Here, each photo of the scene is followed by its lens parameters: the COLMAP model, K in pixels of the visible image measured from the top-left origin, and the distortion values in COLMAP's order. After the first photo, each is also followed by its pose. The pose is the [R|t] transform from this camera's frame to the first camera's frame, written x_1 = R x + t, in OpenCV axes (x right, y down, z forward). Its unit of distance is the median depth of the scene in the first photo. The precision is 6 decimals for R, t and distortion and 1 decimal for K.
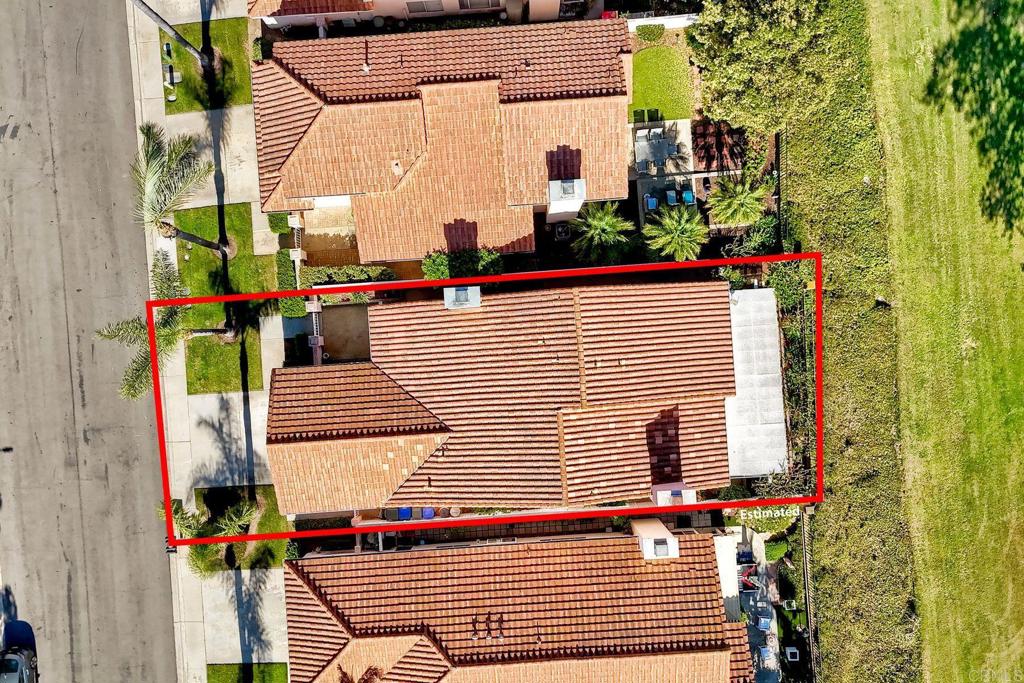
lens RADIAL K [[894.4, 0, 512.0], [0, 894.4, 341.5], [0, 0, 1]] dist [0.072273, -0.083638]
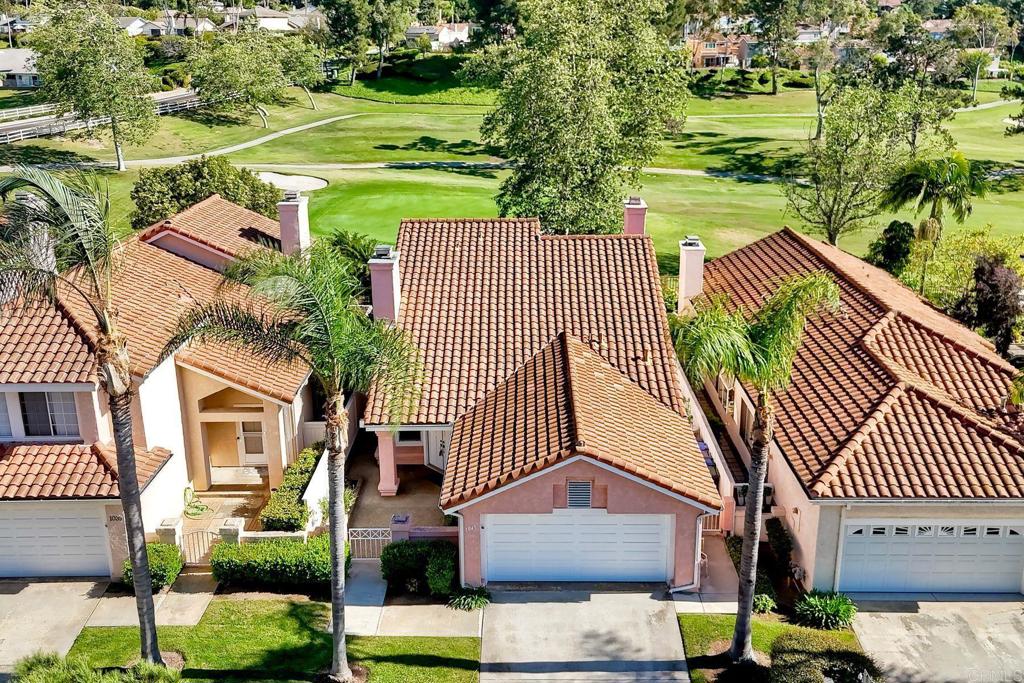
lens RADIAL K [[912.0, 0, 517.5], [0, 912.0, 289.9], [0, 0, 1]] dist [0.064394, -0.073499]
pose [[0.075809, -0.266965, 0.960720, -0.759485], [0.997122, 0.020237, -0.073058, 0.114700], [0.000062, 0.963494, 0.267731, 0.764920]]
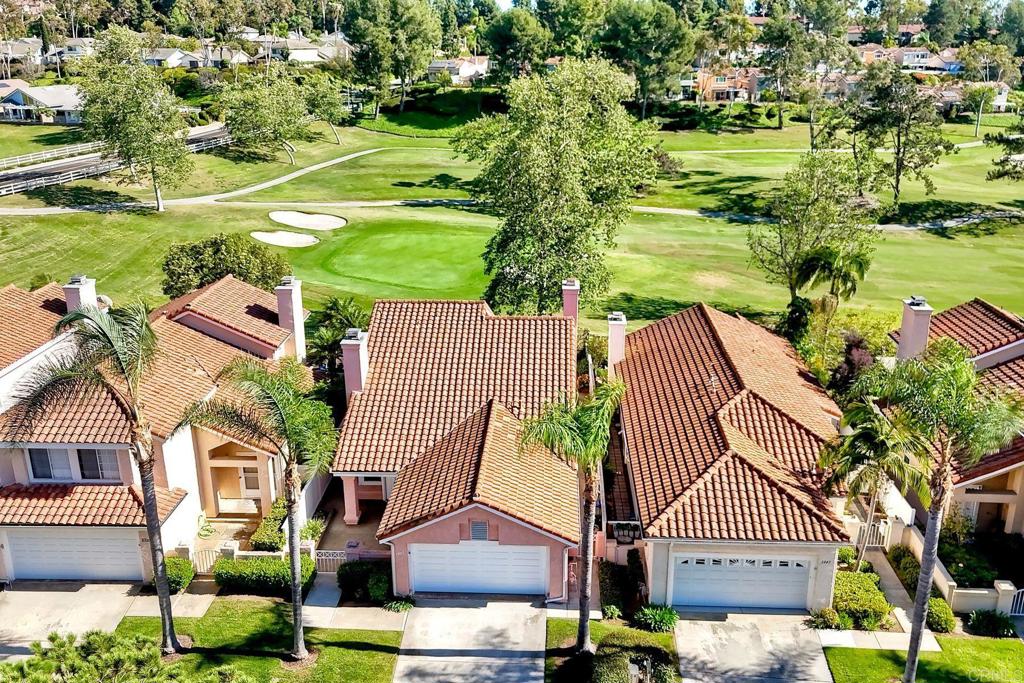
lens RADIAL K [[894.4, 0, 512.0], [0, 894.4, 341.5], [0, 0, 1]] dist [0.072273, -0.083638]
pose [[0.117971, -0.308702, 0.943815, -0.909246], [0.993014, 0.039007, -0.111362, 0.218516], [-0.002438, 0.950359, 0.311147, 0.651236]]
